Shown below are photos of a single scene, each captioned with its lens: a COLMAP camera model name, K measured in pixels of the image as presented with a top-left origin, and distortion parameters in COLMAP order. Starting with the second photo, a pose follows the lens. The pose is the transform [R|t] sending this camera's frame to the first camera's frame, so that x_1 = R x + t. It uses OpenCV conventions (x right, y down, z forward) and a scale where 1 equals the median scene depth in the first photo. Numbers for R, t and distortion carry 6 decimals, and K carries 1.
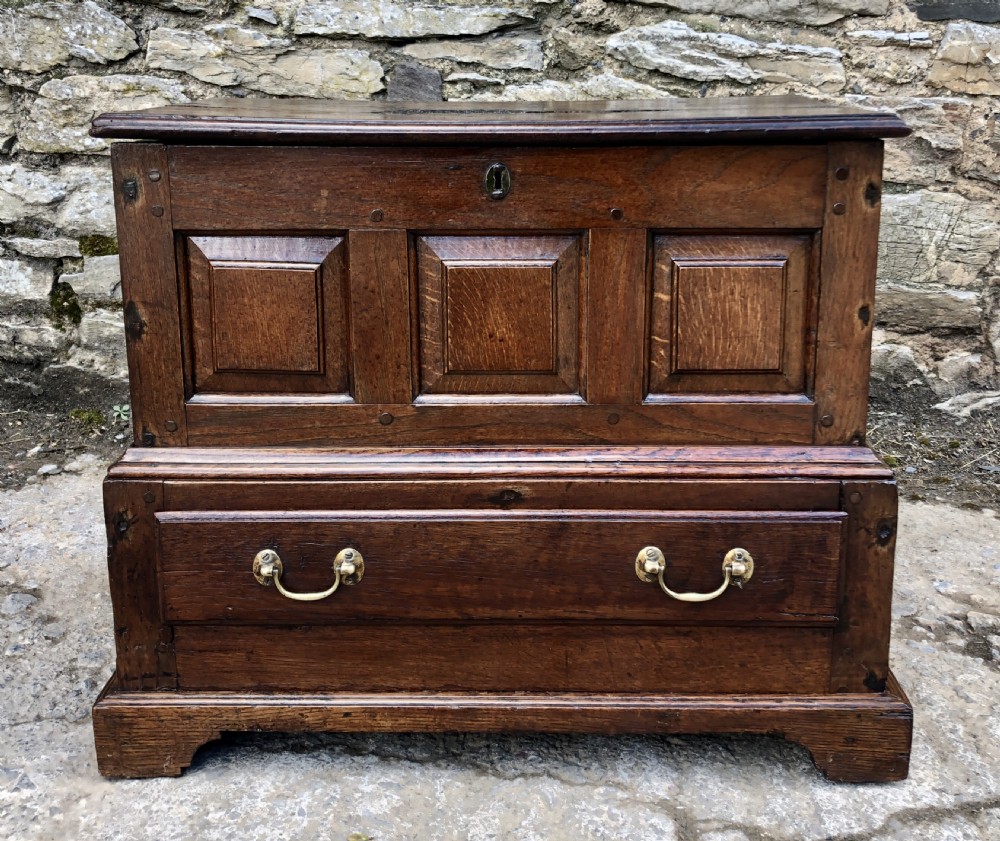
lens RADIAL K [[1233.3, 0, 506.5], [0, 1233.3, 319.8], [0, 0, 1]] dist [0.029618, 0.000000]
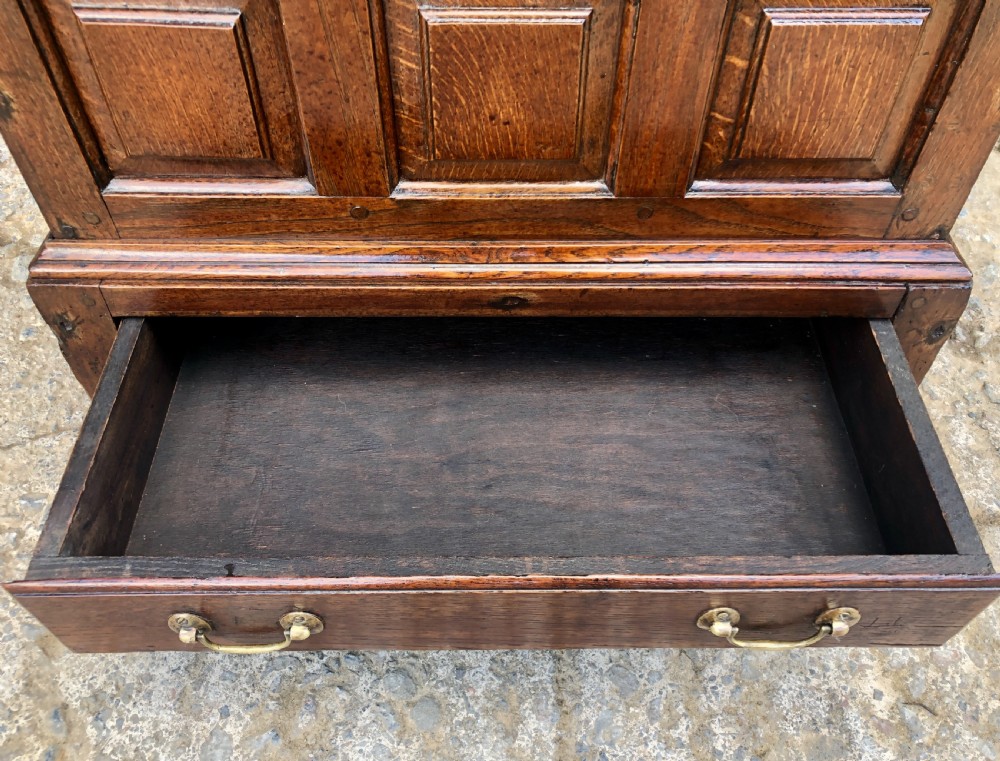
lens RADIAL K [[838.8, 0, 492.3], [0, 838.8, 375.0], [0, 0, 1]] dist [0.006963, 0.007530]
pose [[0.999855, -0.006718, 0.015649, -0.012383], [-0.003713, 0.810833, 0.585266, -0.087660], [-0.016621, -0.585239, 0.810690, 0.288540]]
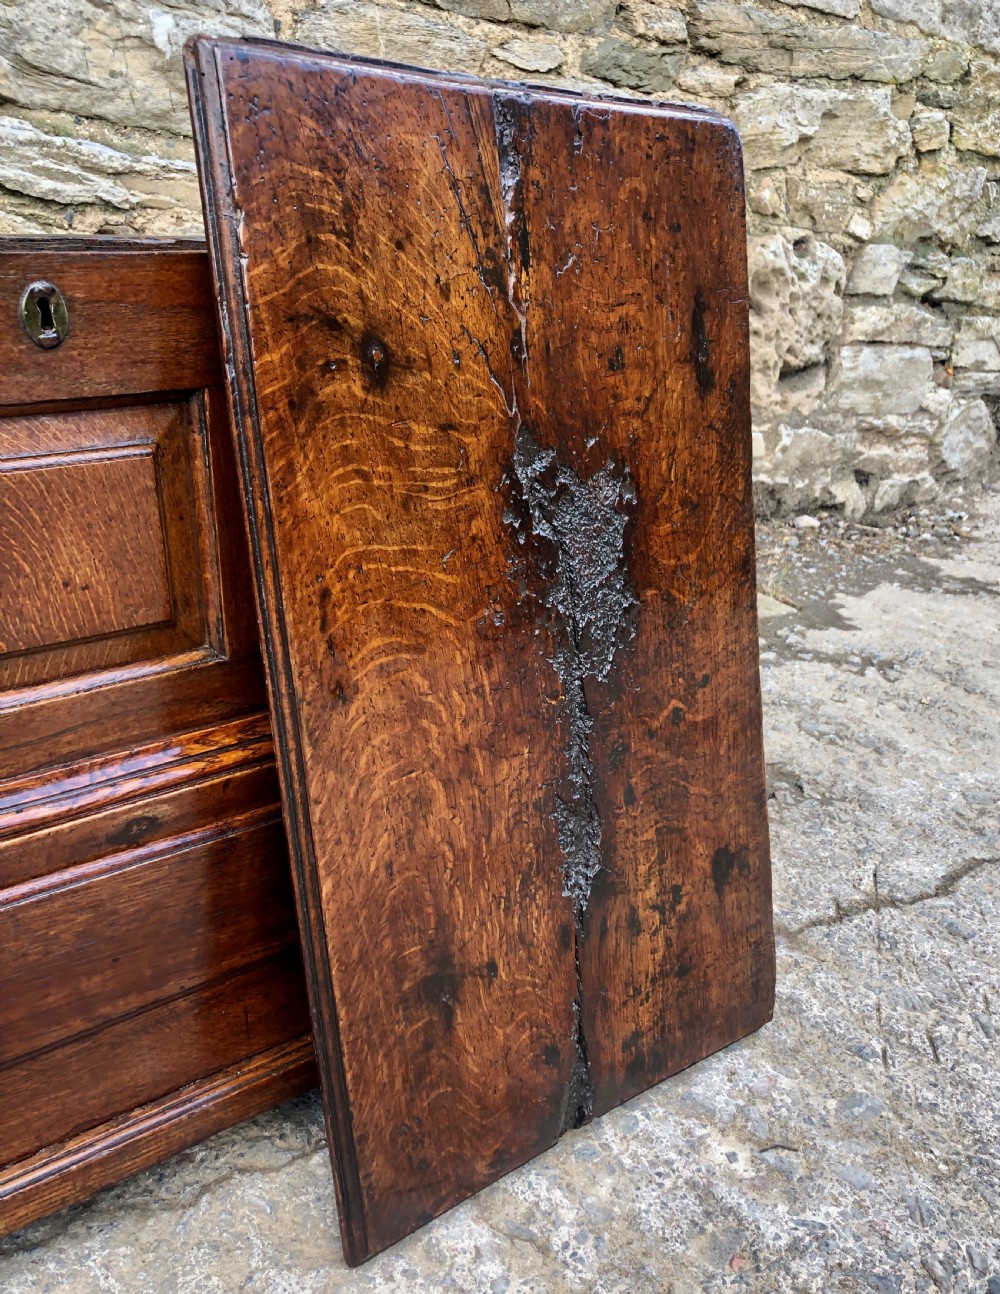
lens RADIAL K [[1149.3, 0, 527.5], [0, 1149.3, 650.4], [0, 0, 1]] dist [-0.004744, 0.040089]
pose [[0.781617, -0.209951, 0.587363, -0.098690], [0.124365, 0.975199, 0.183086, -0.016900], [-0.611235, -0.070056, 0.788343, 0.237247]]
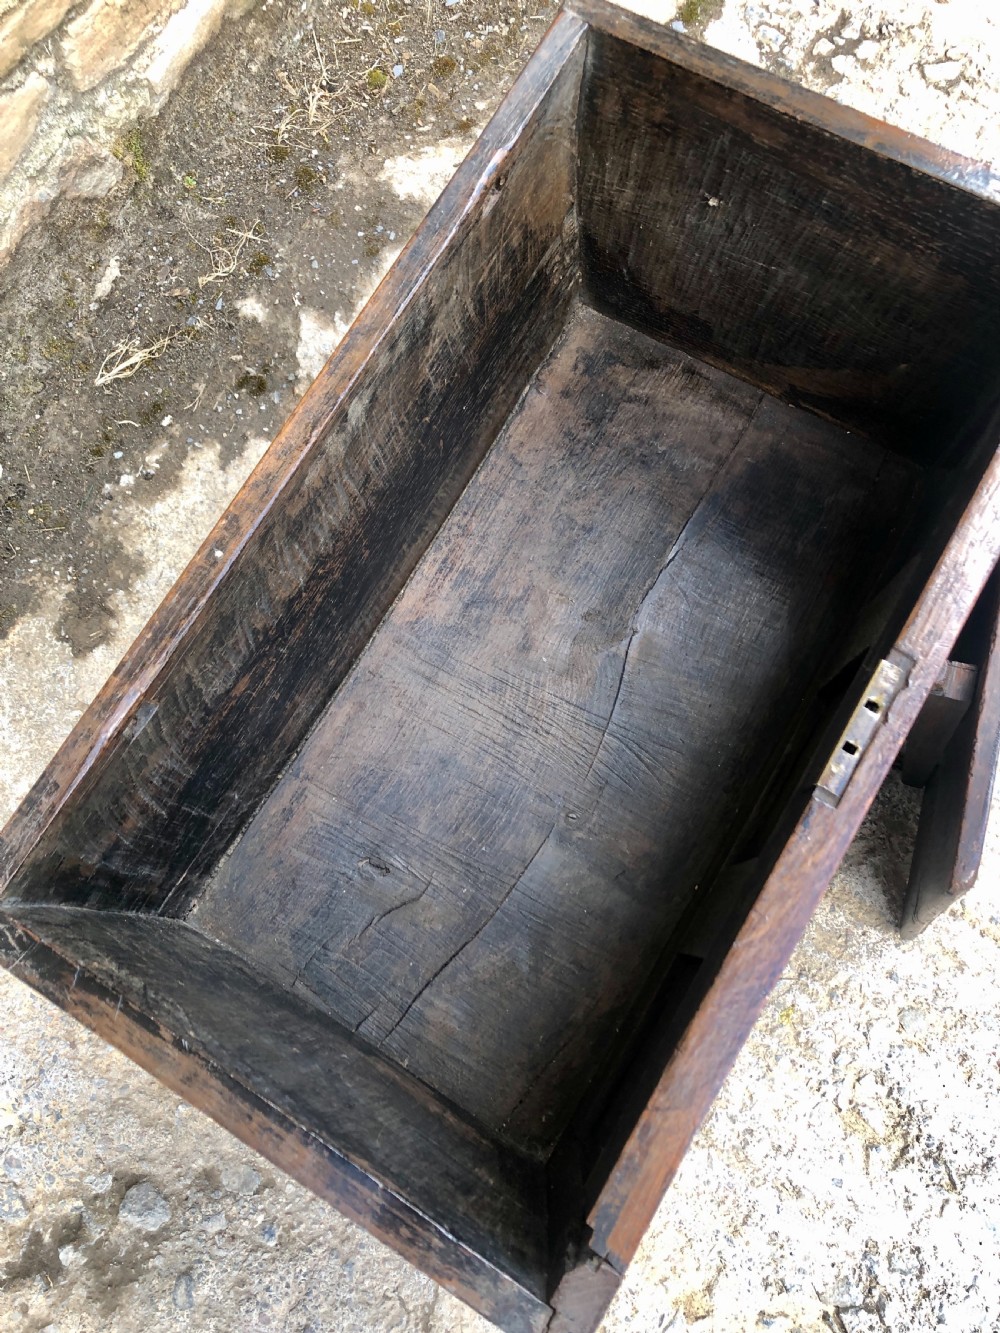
lens RADIAL K [[1097.7, 0, 499.0], [0, 1097.7, 661.4], [0, 0, 1]] dist [0.029903, -0.020545]
pose [[0.498545, -0.846060, 0.188773, -0.093050], [0.246301, 0.347042, 0.904930, -0.372823], [-0.831137, -0.404654, 0.381401, 0.533685]]
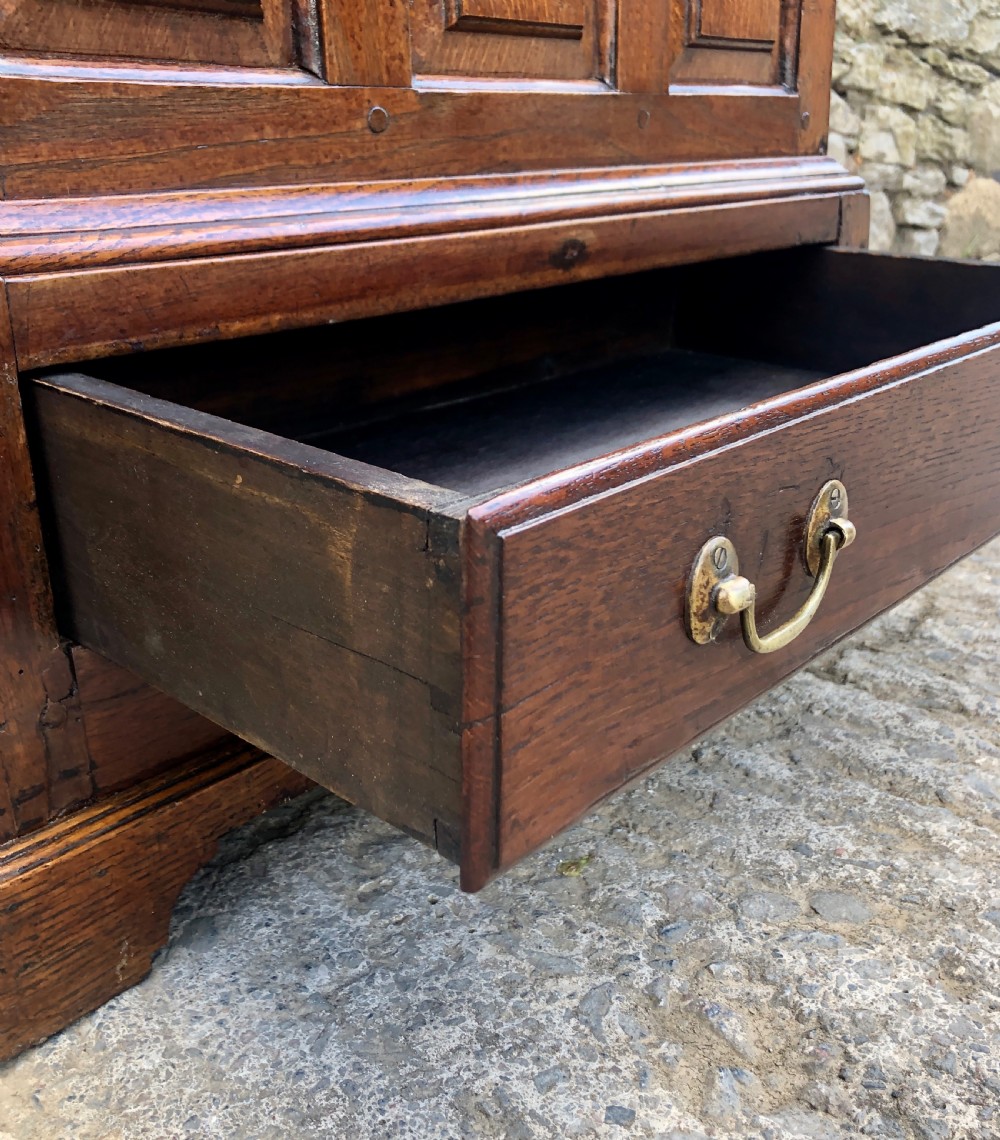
lens RADIAL K [[1138.6, 0, 493.0], [0, 1138.6, 621.3], [0, 0, 1]] dist [0.010771, 0.000000]
pose [[0.666327, -0.301932, 0.681796, -0.255814], [0.201844, 0.953251, 0.224880, 0.103948], [-0.717821, -0.012227, 0.696121, 0.370595]]
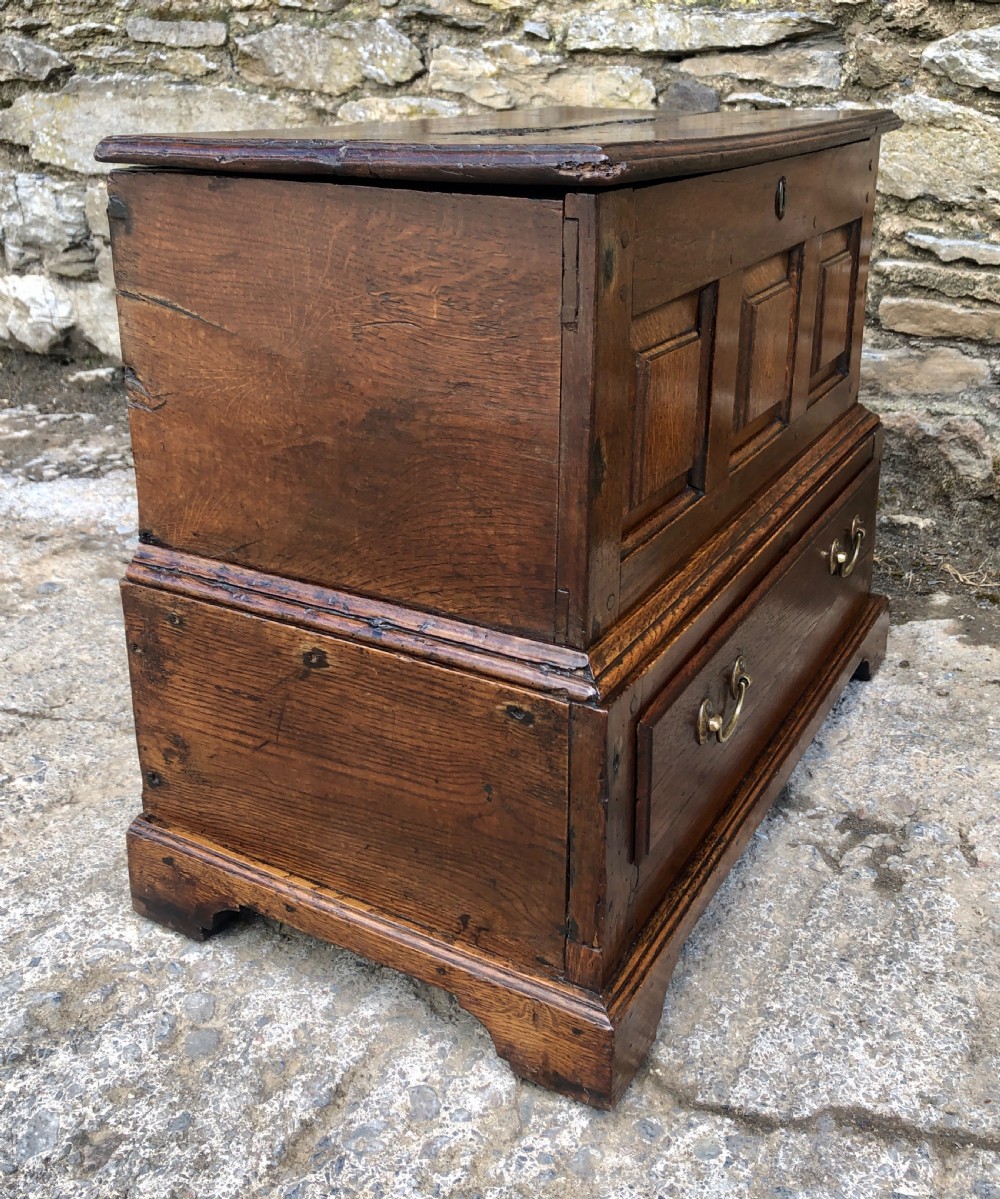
lens RADIAL K [[1212.1, 0, 511.4], [0, 1212.1, 489.7], [0, 0, 1]] dist [0.020276, 0.000000]
pose [[0.884766, 0.143208, -0.443486, 0.235258], [-0.094615, 0.986995, 0.129955, -0.024503], [0.456330, -0.073020, 0.886810, 0.167192]]
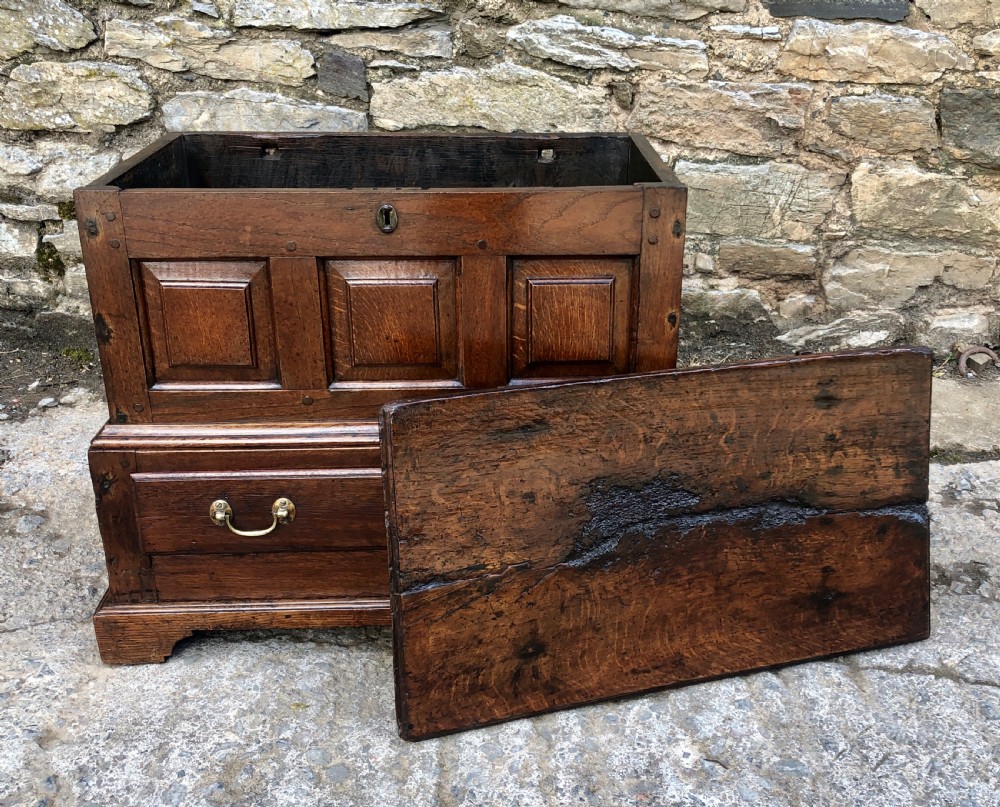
lens RADIAL K [[1100.4, 0, 528.9], [0, 1100.4, 397.7], [0, 0, 1]] dist [0.014192, 0.000000]
pose [[0.998430, -0.014936, 0.053979, 0.041057], [0.005058, 0.983895, 0.178673, -0.073383], [-0.055779, -0.178120, 0.982427, -0.081755]]
